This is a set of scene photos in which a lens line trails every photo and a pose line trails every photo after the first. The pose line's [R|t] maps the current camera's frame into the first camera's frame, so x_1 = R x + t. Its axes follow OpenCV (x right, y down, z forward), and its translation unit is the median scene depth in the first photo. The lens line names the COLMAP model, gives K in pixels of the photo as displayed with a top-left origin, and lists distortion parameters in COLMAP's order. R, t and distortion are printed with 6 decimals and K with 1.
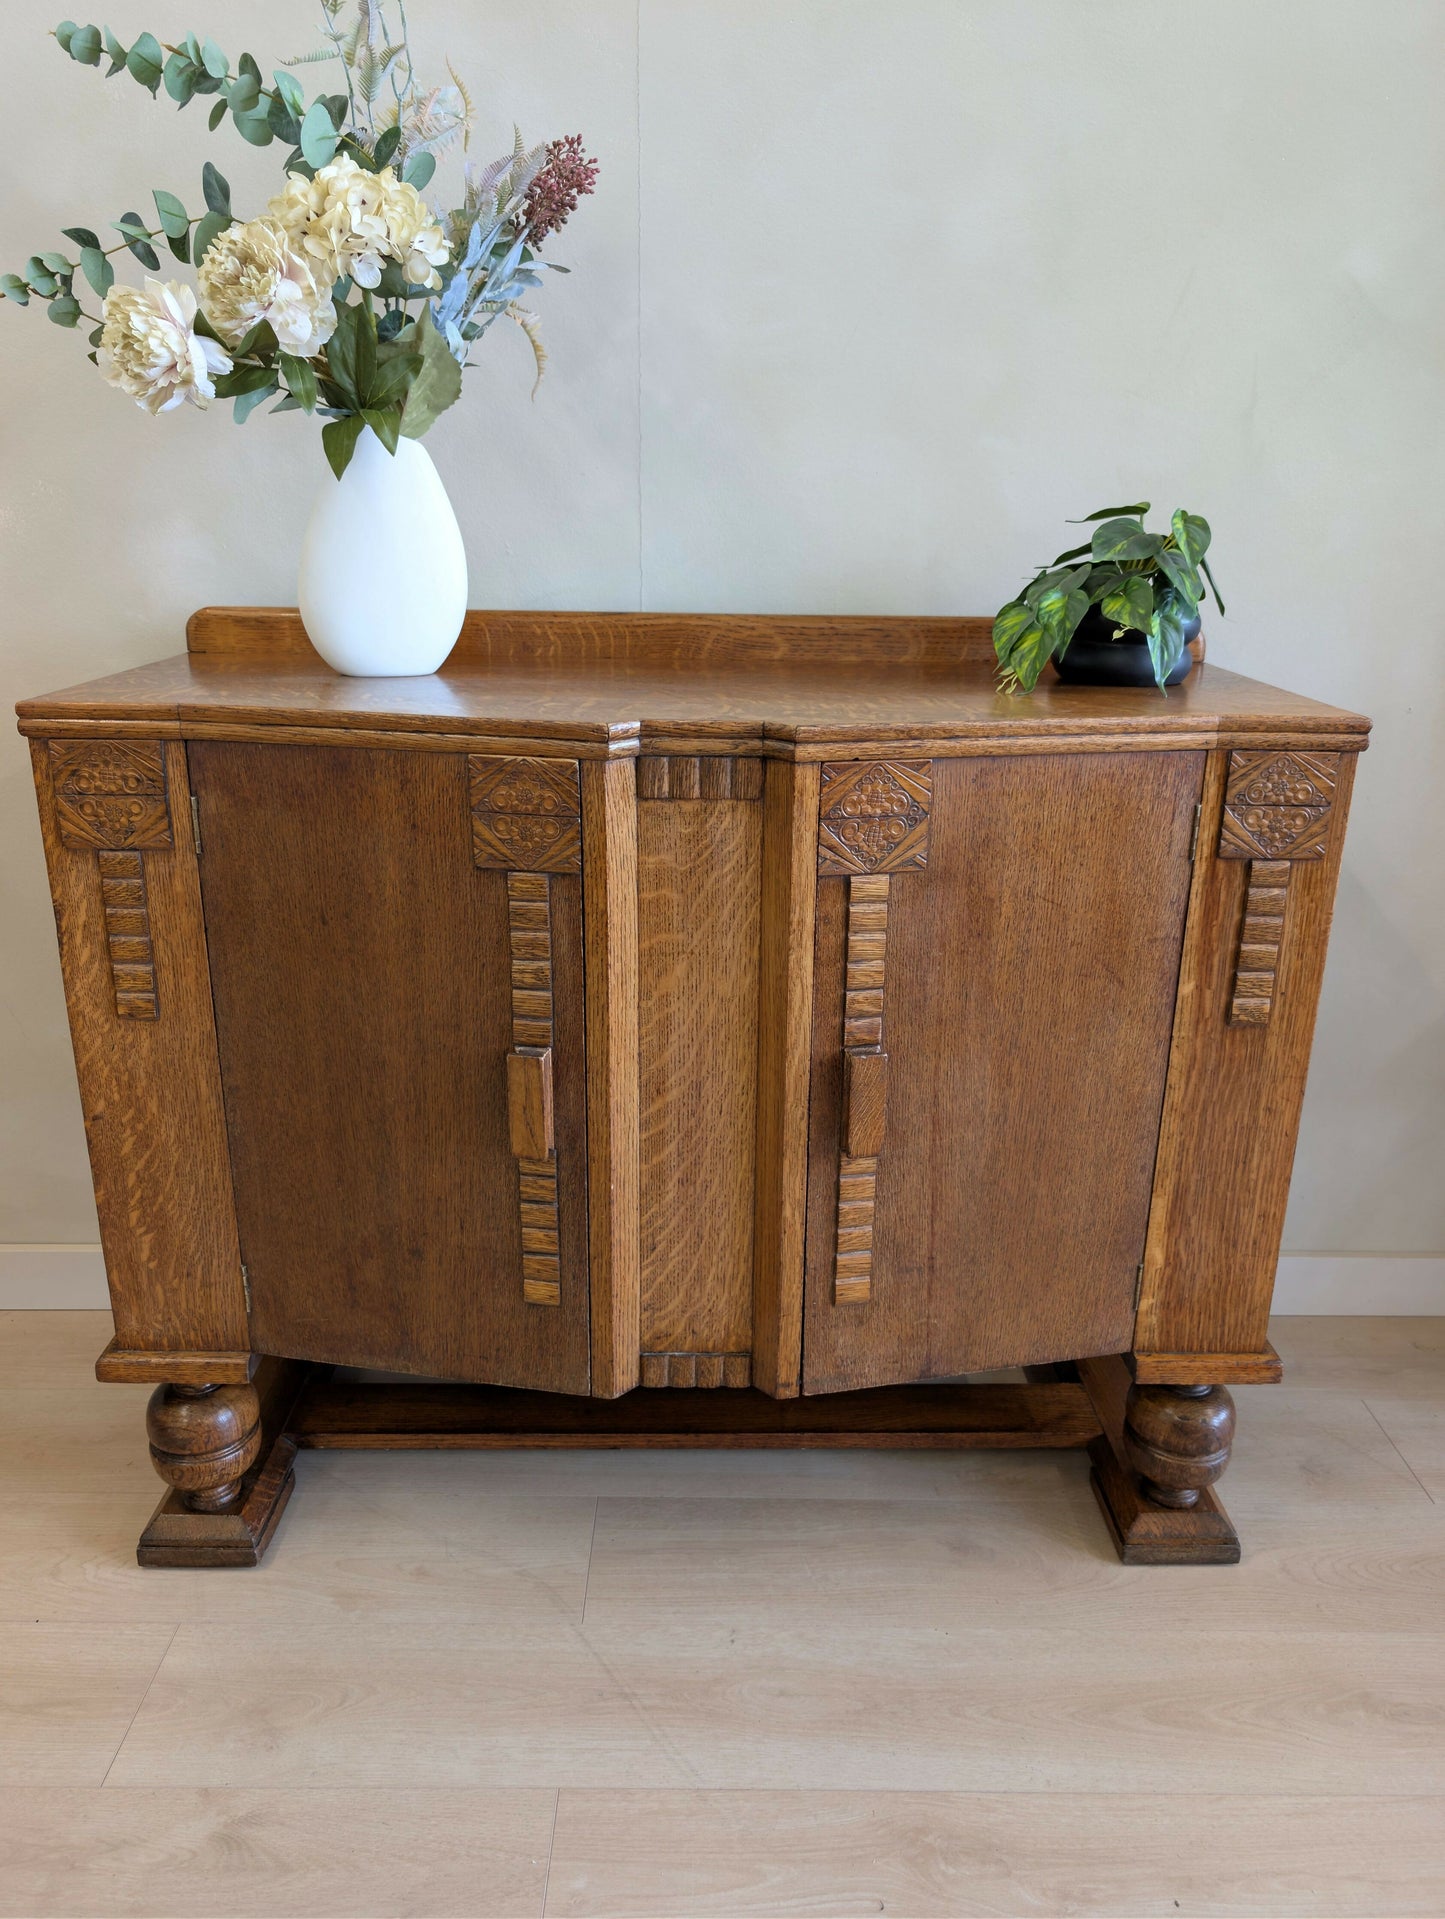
lens RADIAL K [[1392.4, 0, 722.5], [0, 1392.4, 959.5], [0, 0, 1]] dist [0.131566, -0.403280]
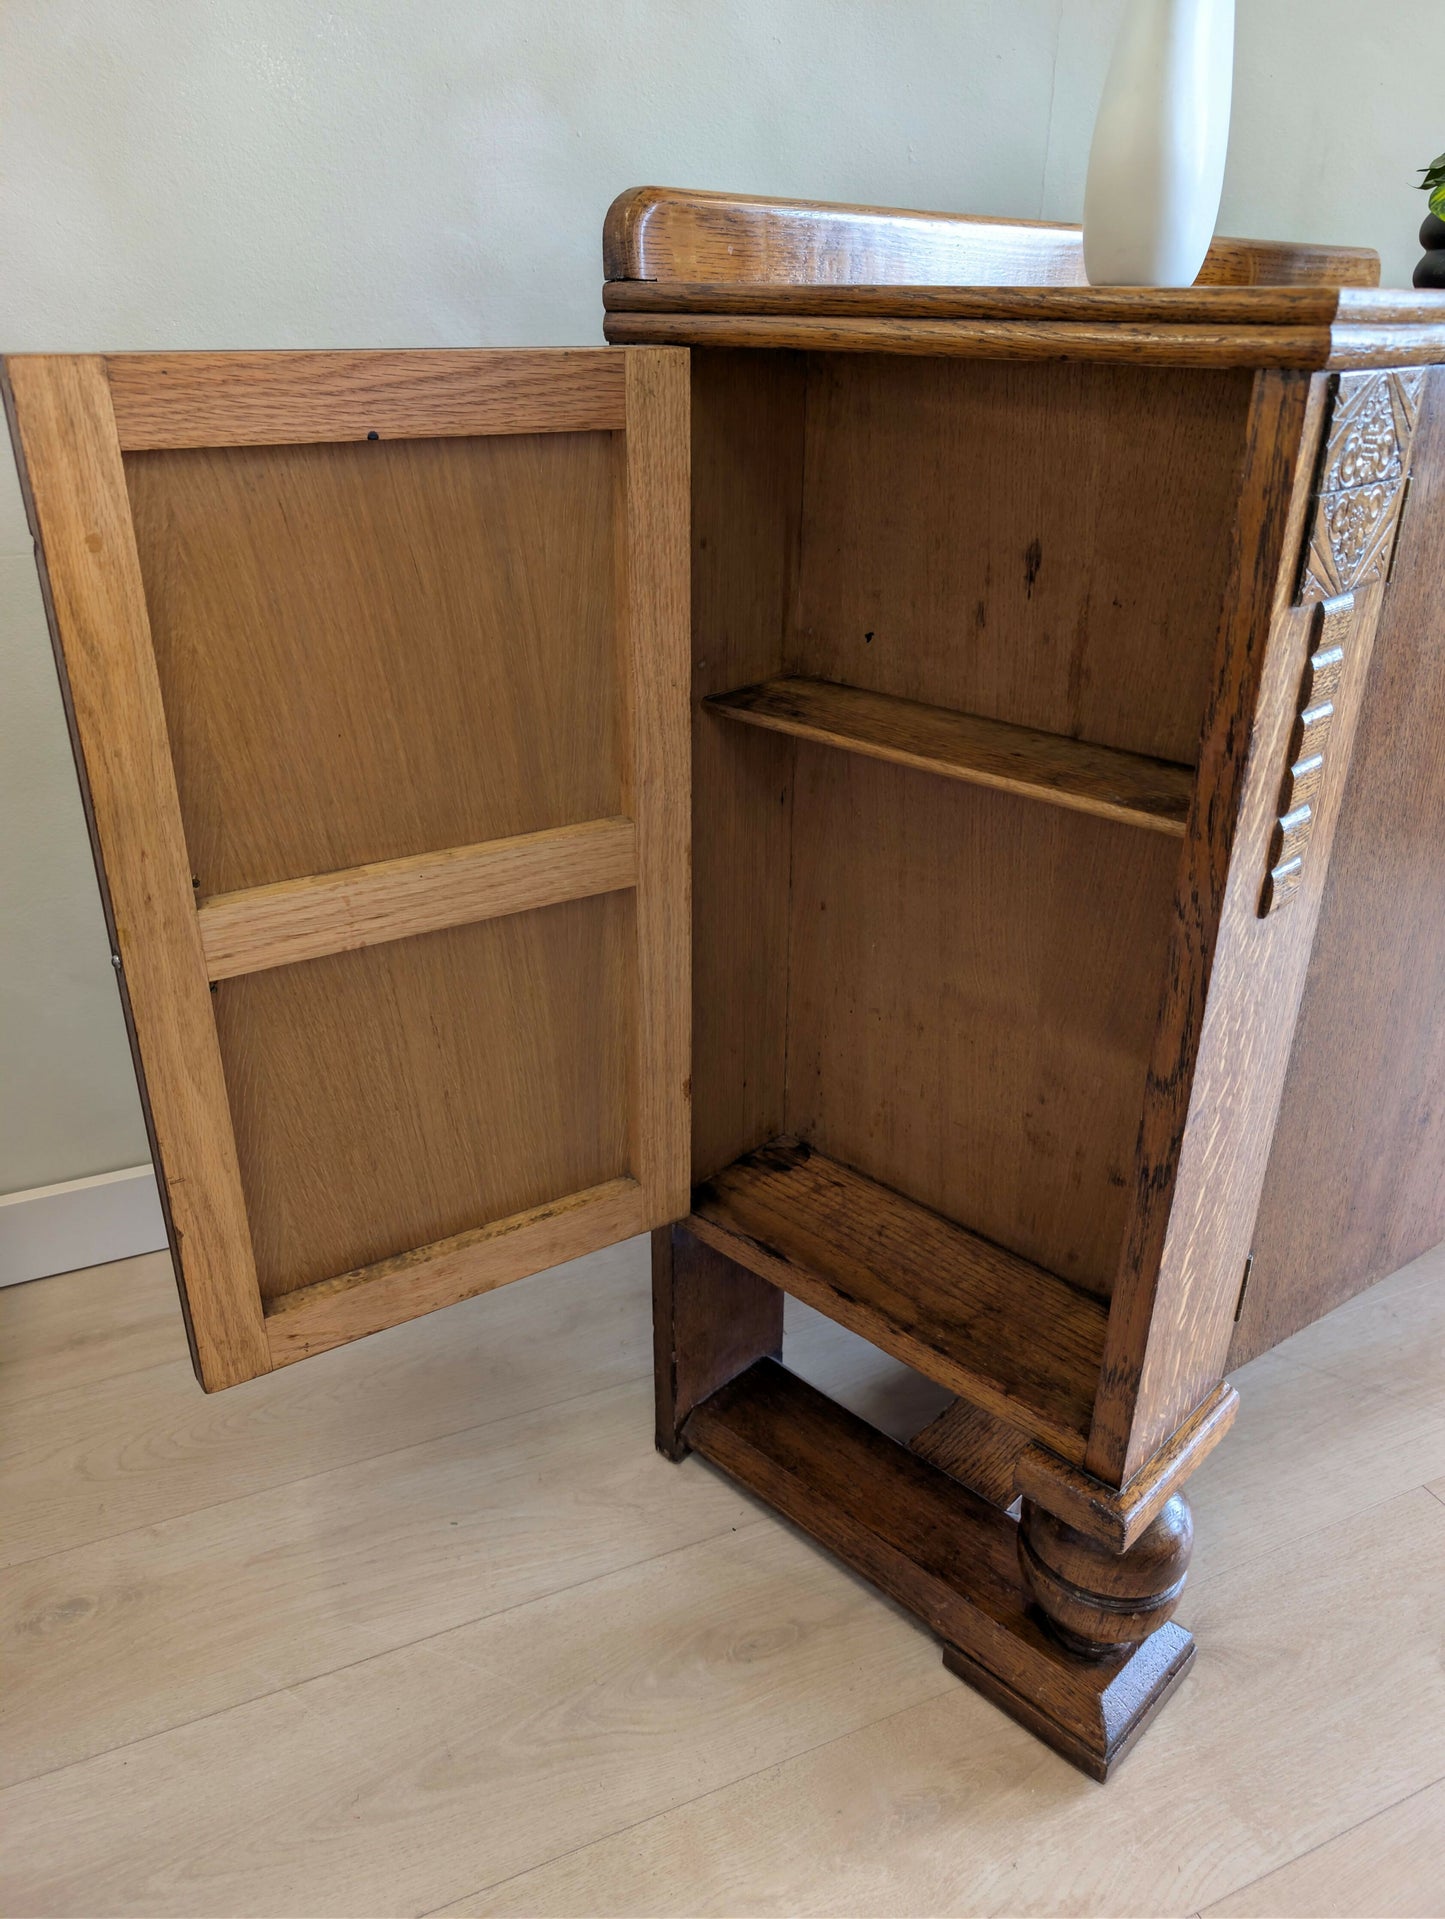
lens RADIAL K [[1405.2, 0, 706.4], [0, 1405.2, 940.7], [0, 0, 1]] dist [-0.002202, 0.001925]
pose [[0.696213, -0.305263, 0.649693, -0.948244], [0.220823, 0.952262, 0.210793, -0.115033], [-0.683026, -0.003290, 0.730387, 0.758056]]
